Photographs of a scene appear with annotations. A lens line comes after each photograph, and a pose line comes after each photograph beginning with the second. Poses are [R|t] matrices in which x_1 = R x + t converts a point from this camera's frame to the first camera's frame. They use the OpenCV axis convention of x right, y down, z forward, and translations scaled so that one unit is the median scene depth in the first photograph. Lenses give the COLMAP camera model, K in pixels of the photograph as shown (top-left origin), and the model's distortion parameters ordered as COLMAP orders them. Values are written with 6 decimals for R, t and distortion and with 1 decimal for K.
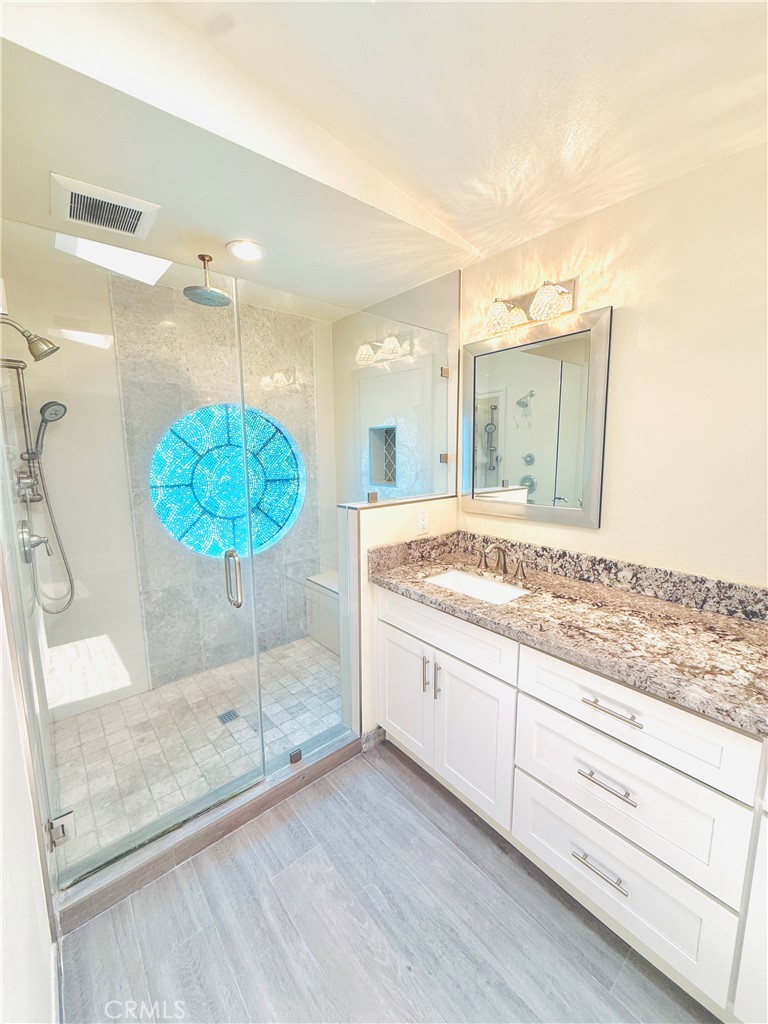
lens RADIAL K [[409.5, 0, 382.4], [0, 409.5, 508.8], [0, 0, 1]] dist [0.001091, -0.000106]
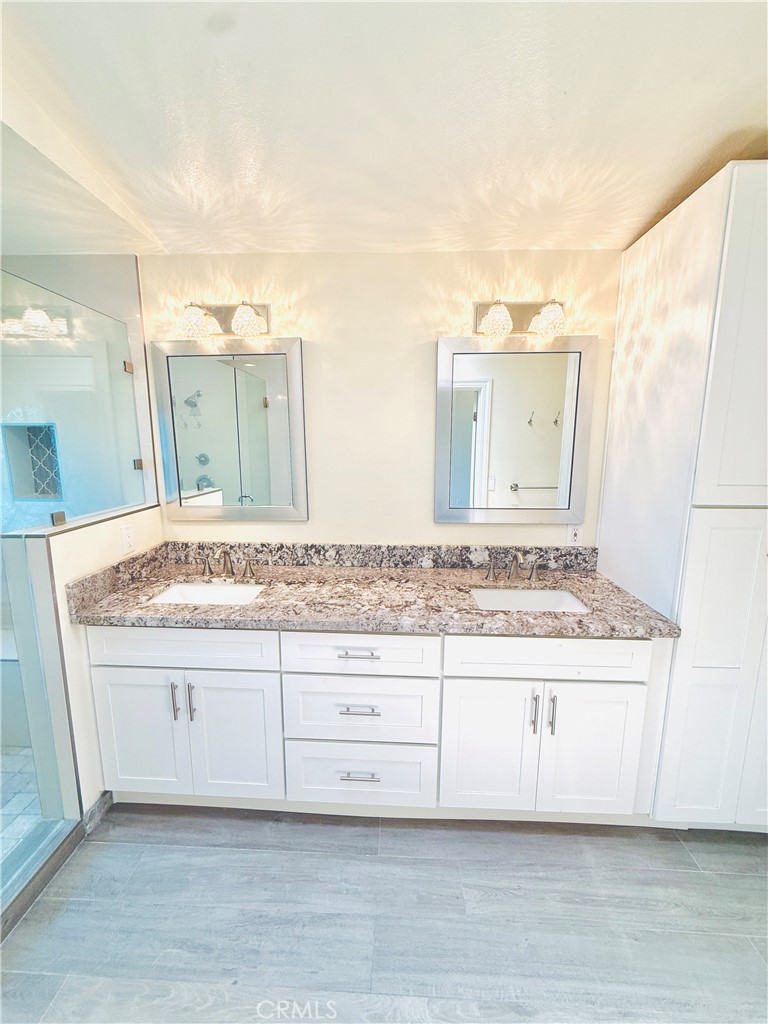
lens RADIAL K [[409.5, 0, 382.4], [0, 409.5, 508.8], [0, 0, 1]] dist [0.001091, -0.000106]
pose [[0.674064, -0.110314, 0.730389, -0.209666], [0.099873, 0.993317, 0.057855, -0.035198], [-0.731890, 0.033948, 0.680577, 0.011407]]
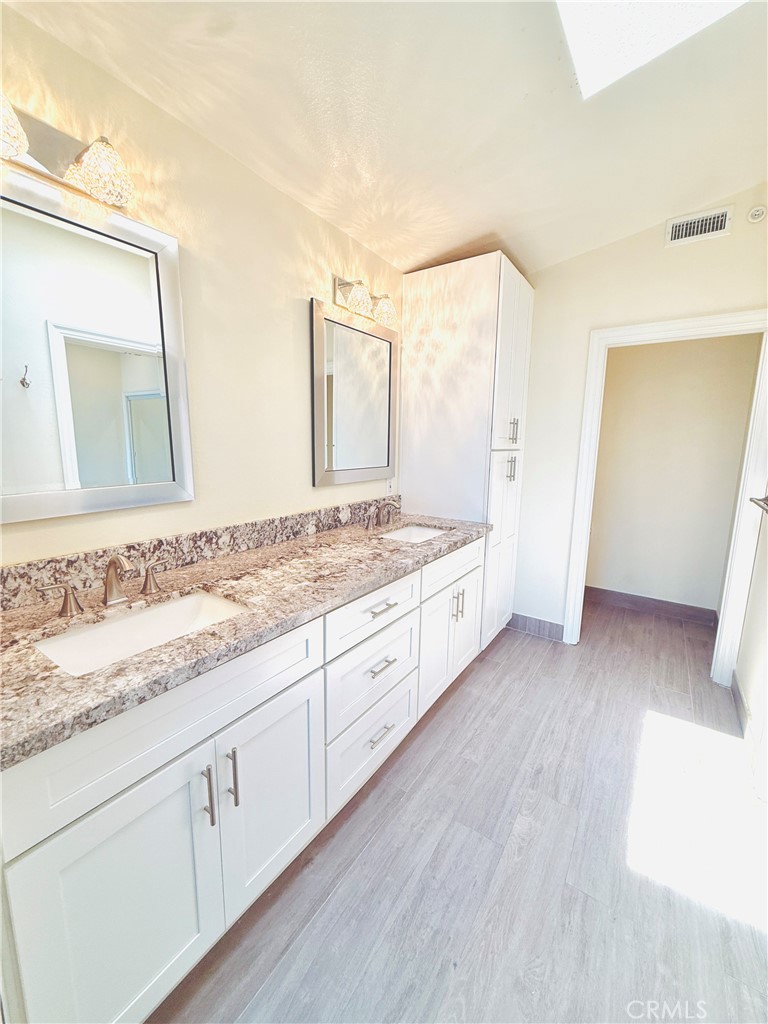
lens RADIAL K [[409.5, 0, 382.4], [0, 409.5, 508.8], [0, 0, 1]] dist [0.001091, -0.000106]
pose [[-0.274347, -0.149044, 0.950010, -0.433281], [0.129838, 0.973129, 0.190165, -0.049586], [-0.952825, 0.175518, -0.247624, 0.853700]]
